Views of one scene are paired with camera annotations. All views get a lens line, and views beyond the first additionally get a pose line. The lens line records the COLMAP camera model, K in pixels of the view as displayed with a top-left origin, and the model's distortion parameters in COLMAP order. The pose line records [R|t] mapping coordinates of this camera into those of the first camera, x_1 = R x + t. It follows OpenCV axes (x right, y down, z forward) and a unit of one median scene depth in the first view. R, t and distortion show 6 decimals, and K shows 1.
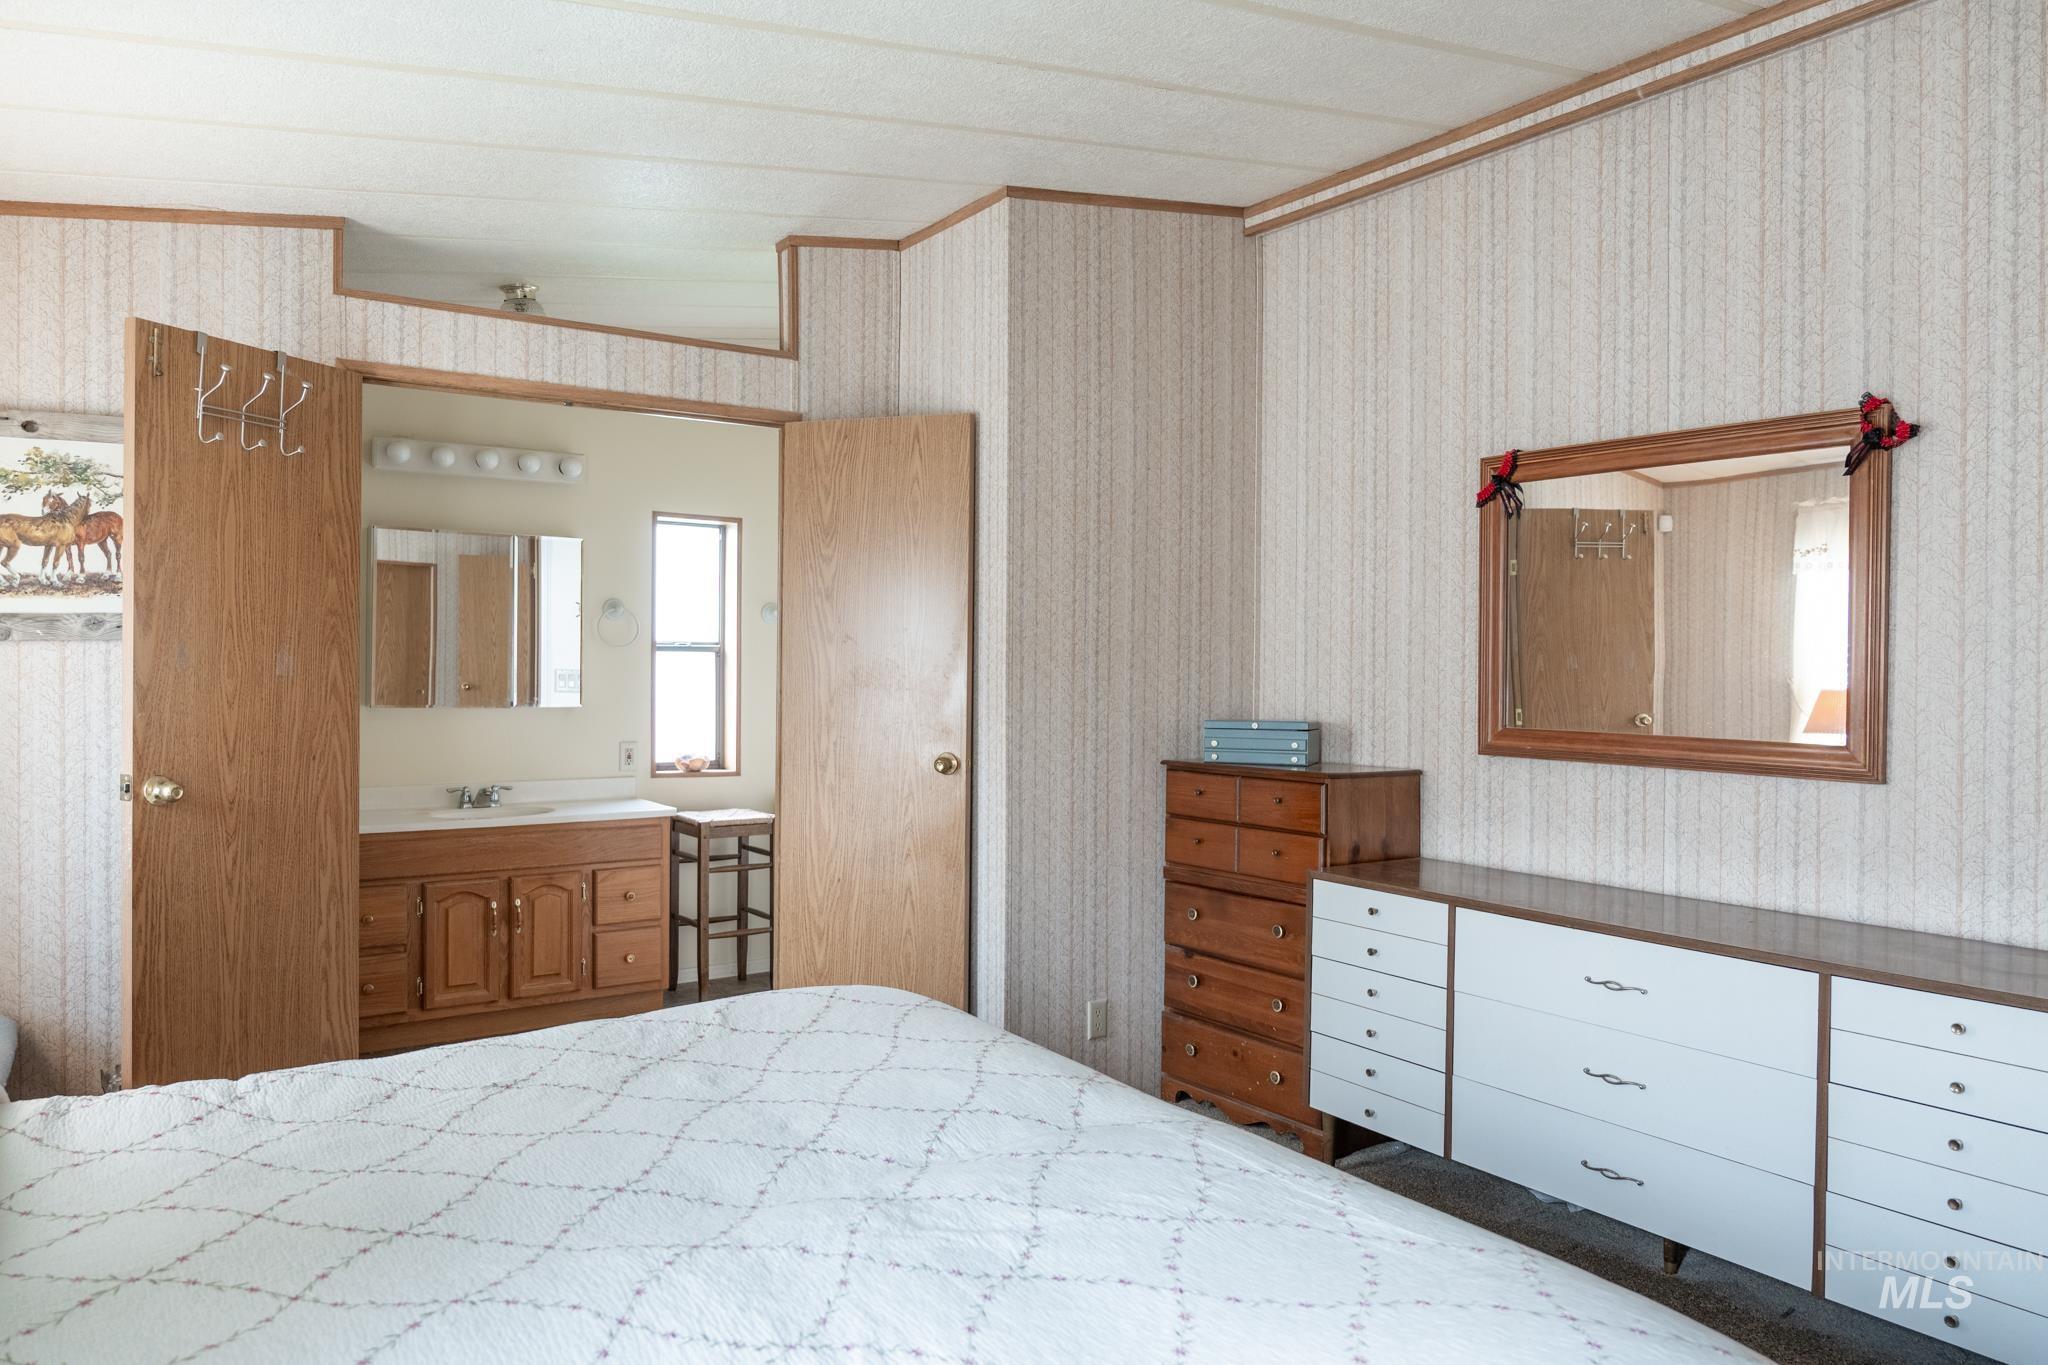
lens RADIAL K [[1354.8, 0, 1024.0], [0, 1354.8, 682.5], [0, 0, 1]] dist [-0.008220, -0.000659]
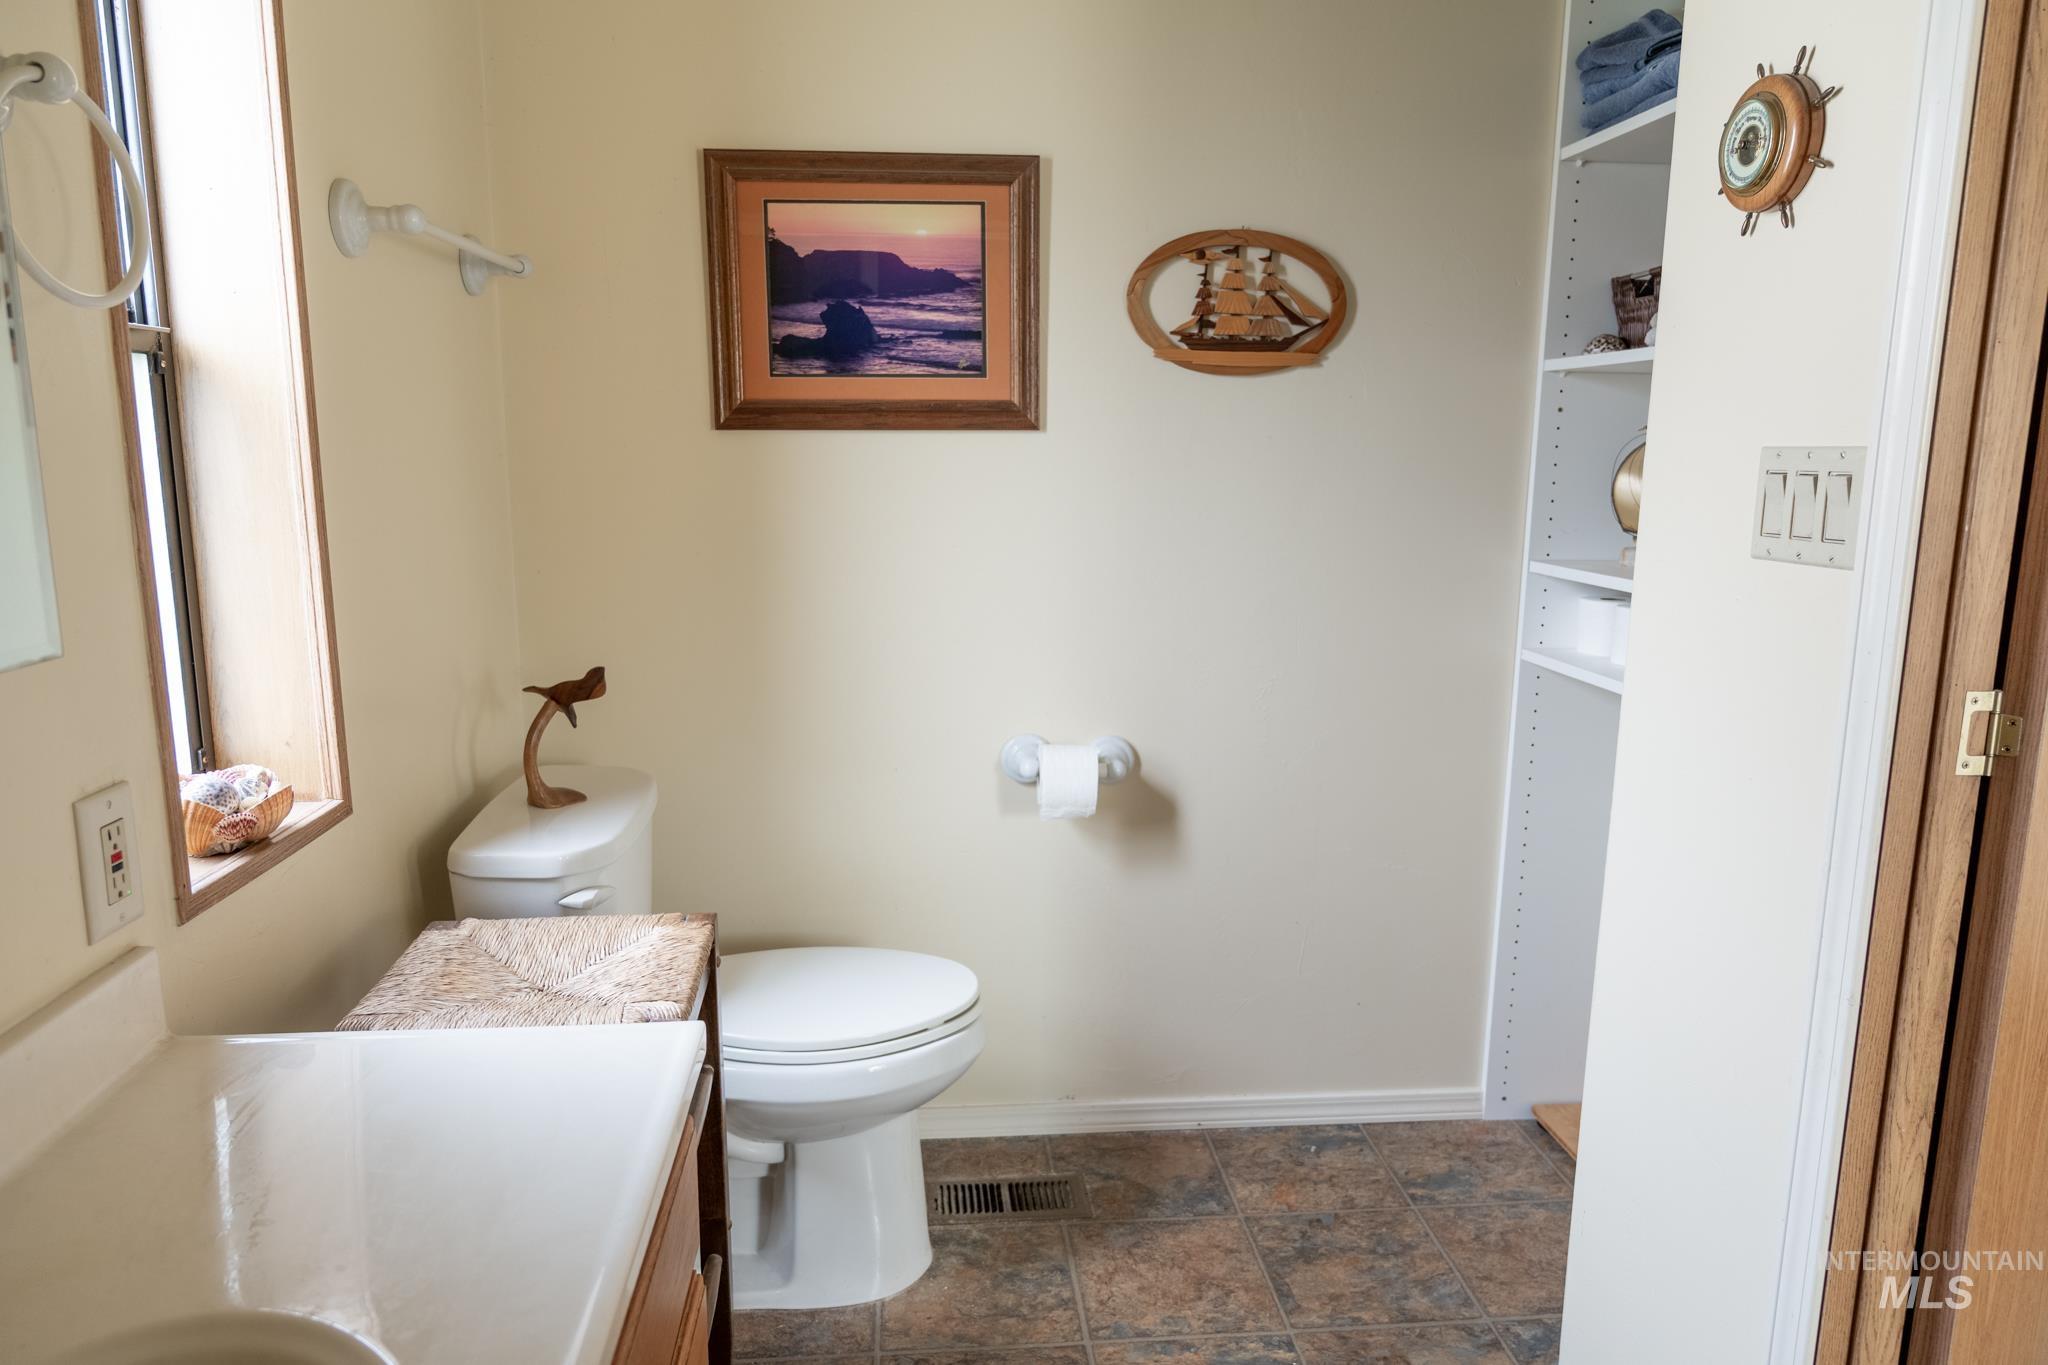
lens RADIAL K [[1354.8, 0, 1024.0], [0, 1354.8, 682.5], [0, 0, 1]] dist [-0.008220, -0.000659]
pose [[0.490769, -0.166104, 0.855310, -0.439734], [0.010006, 0.982669, 0.185097, -0.008982], [-0.871232, -0.082282, 0.483926, 0.876504]]
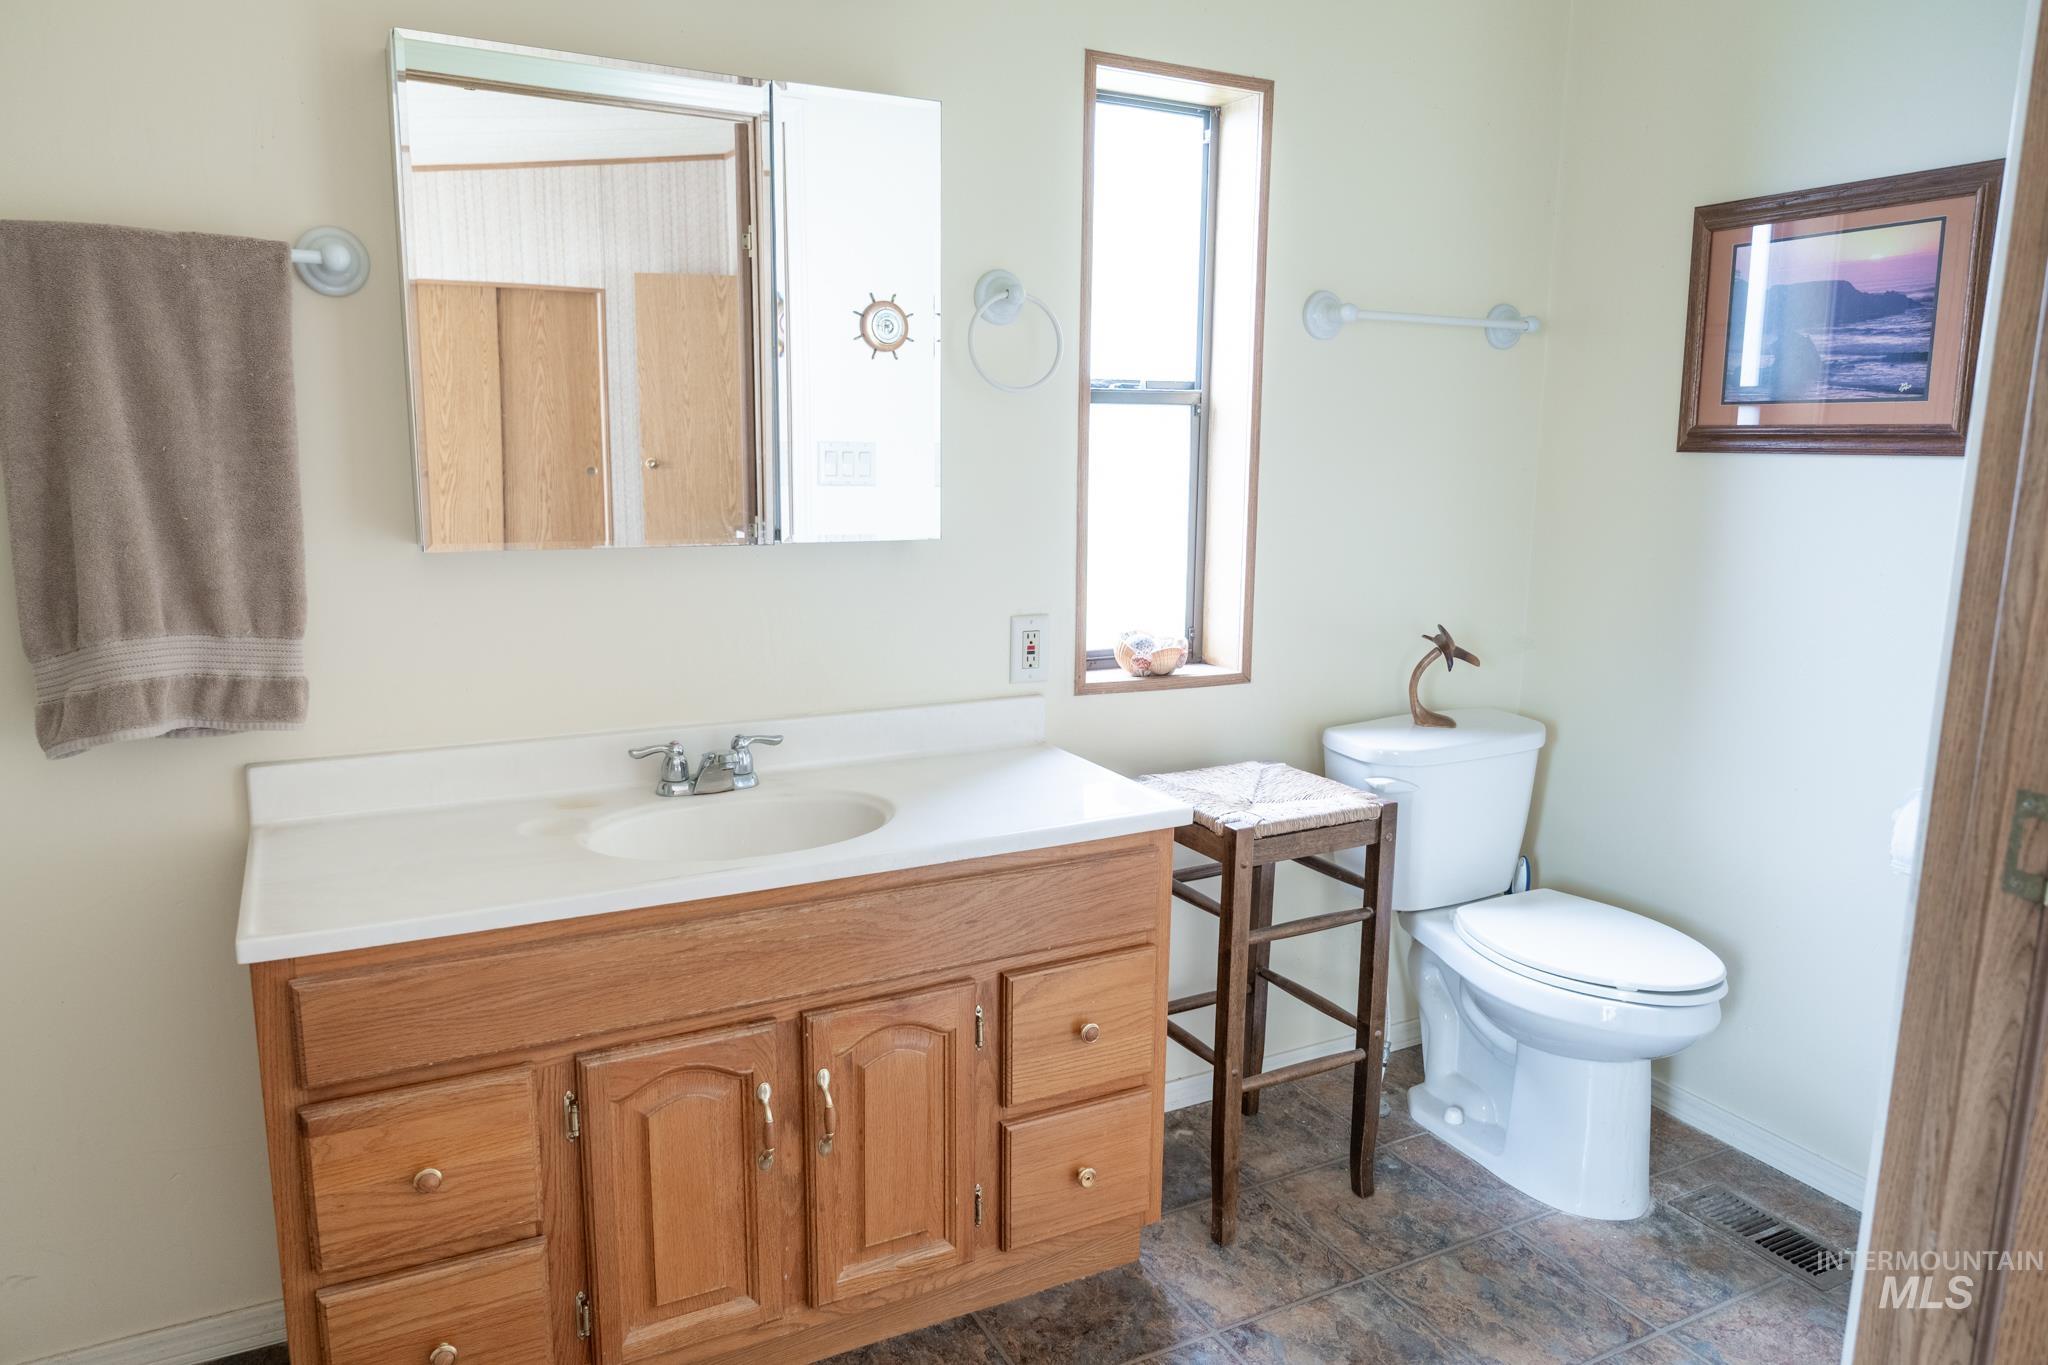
lens RADIAL K [[1354.8, 0, 1024.0], [0, 1354.8, 682.5], [0, 0, 1]] dist [-0.008220, -0.000659]
pose [[0.992336, 0.022587, -0.121489, -0.268778], [-0.001731, 0.985598, 0.169099, -0.009217], [0.123558, -0.167593, 0.978083, 0.640701]]
